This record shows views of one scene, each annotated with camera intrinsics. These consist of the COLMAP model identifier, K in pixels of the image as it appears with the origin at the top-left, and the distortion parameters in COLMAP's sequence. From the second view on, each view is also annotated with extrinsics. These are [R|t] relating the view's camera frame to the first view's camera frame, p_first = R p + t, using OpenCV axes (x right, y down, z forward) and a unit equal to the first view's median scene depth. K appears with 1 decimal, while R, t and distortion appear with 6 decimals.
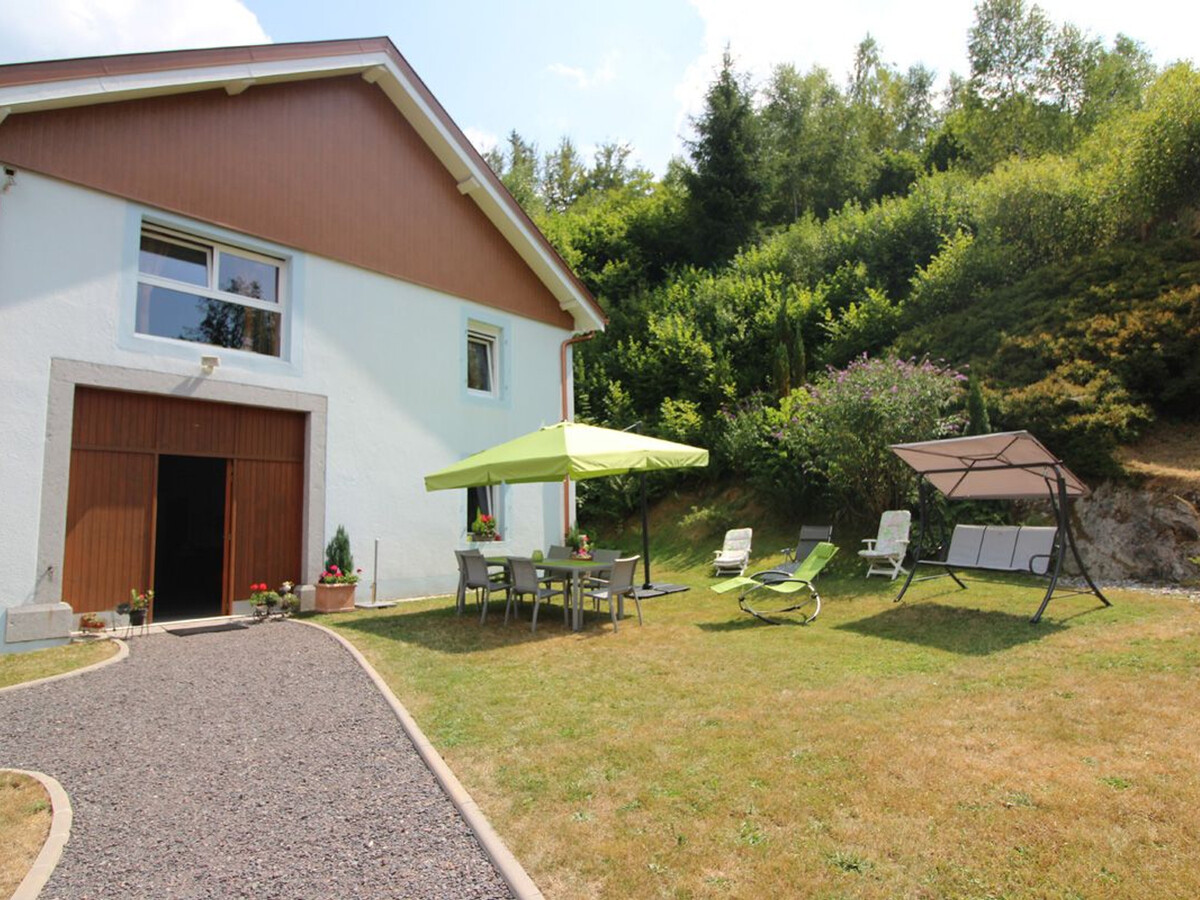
lens RADIAL K [[729.7, 0, 596.5], [0, 729.7, 451.7], [0, 0, 1]] dist [-0.005175, -0.008823]
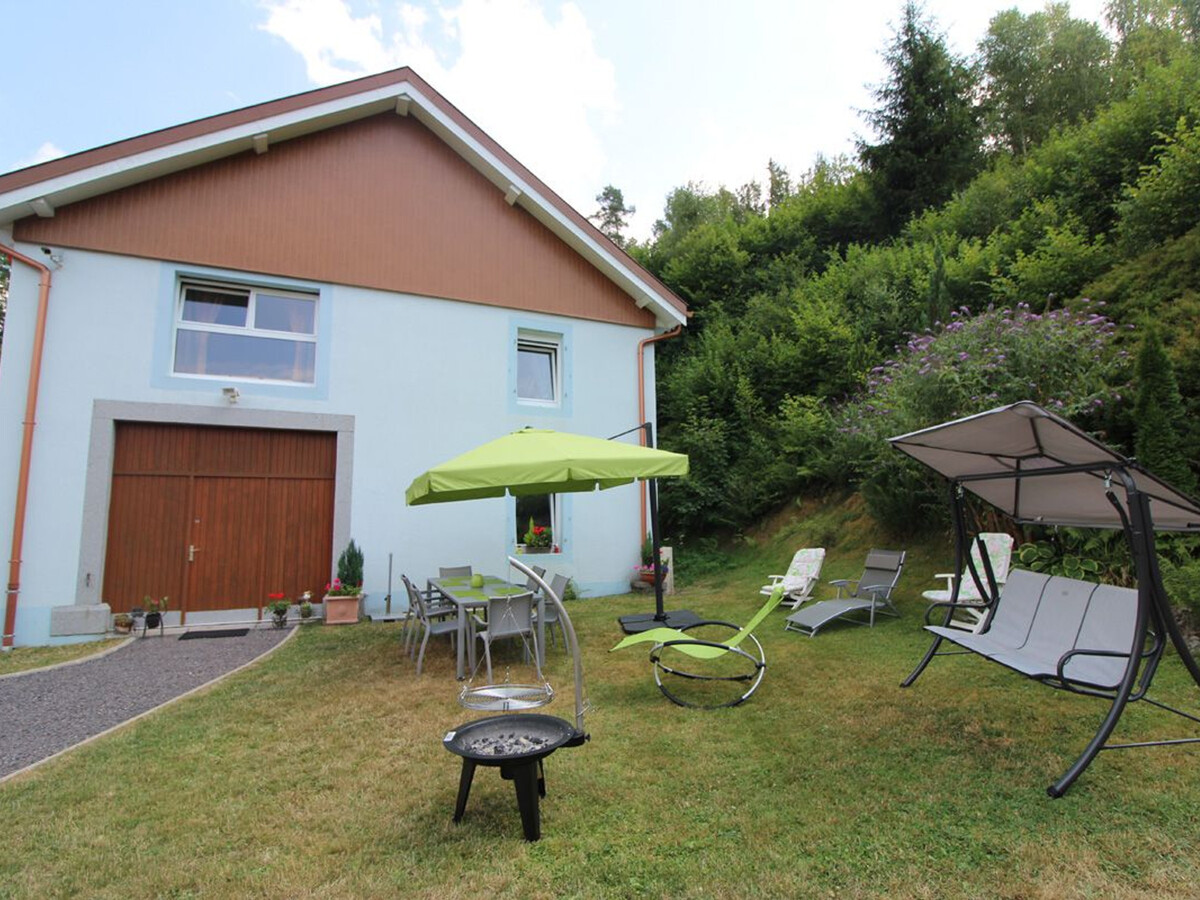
lens RADIAL K [[626.1, 0, 608.6], [0, 626.1, 451.5], [0, 0, 1]] dist [-0.008383, -0.009656]
pose [[0.900243, -0.038397, -0.433692, 0.335458], [0.036339, 0.999254, -0.013037, 0.000999], [0.433870, -0.004024, 0.900967, 0.322951]]
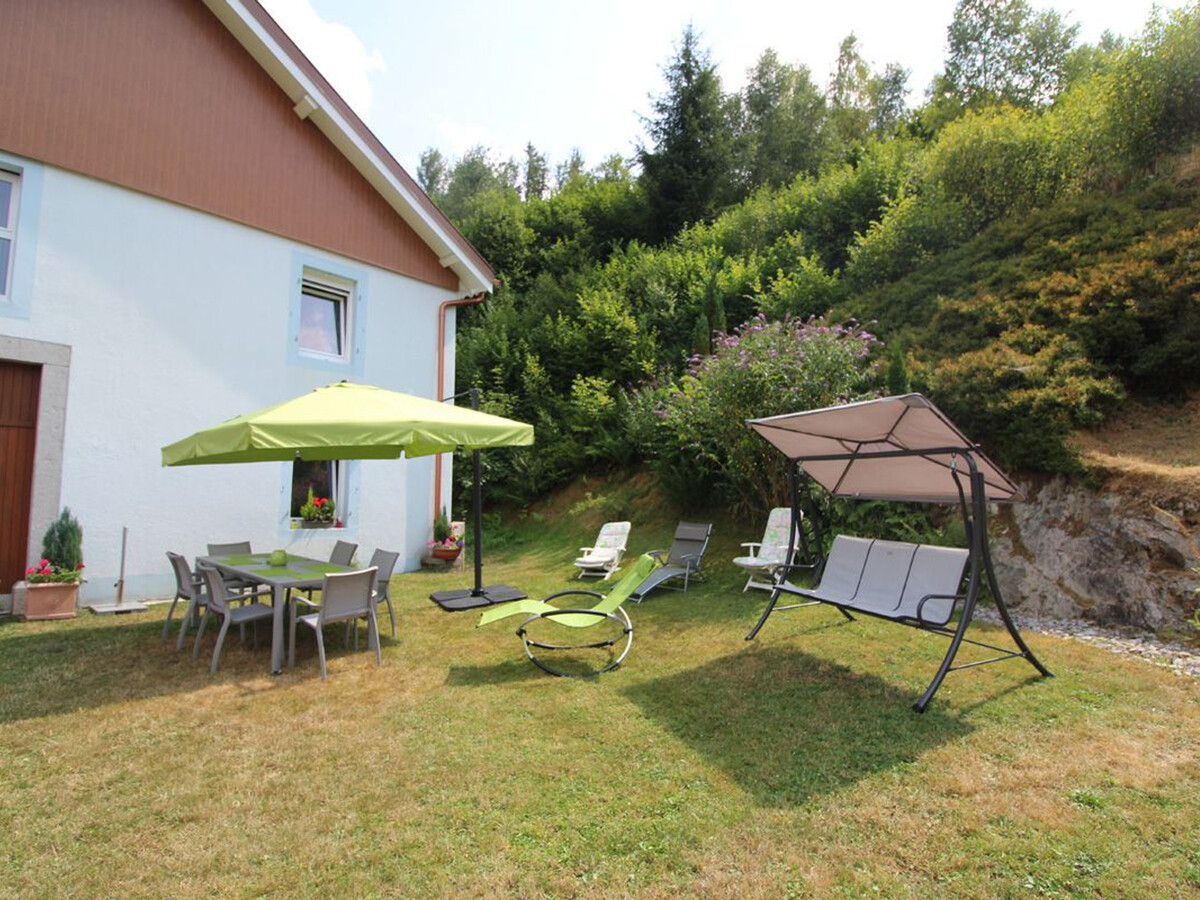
lens RADIAL K [[626.1, 0, 610.8], [0, 626.1, 455.1], [0, 0, 1]] dist [-0.008383, -0.009656]
pose [[0.999515, 0.025534, -0.017843, 0.225165], [-0.025048, 0.999322, 0.026973, 0.009980], [0.018519, -0.026513, 0.999477, 0.311301]]
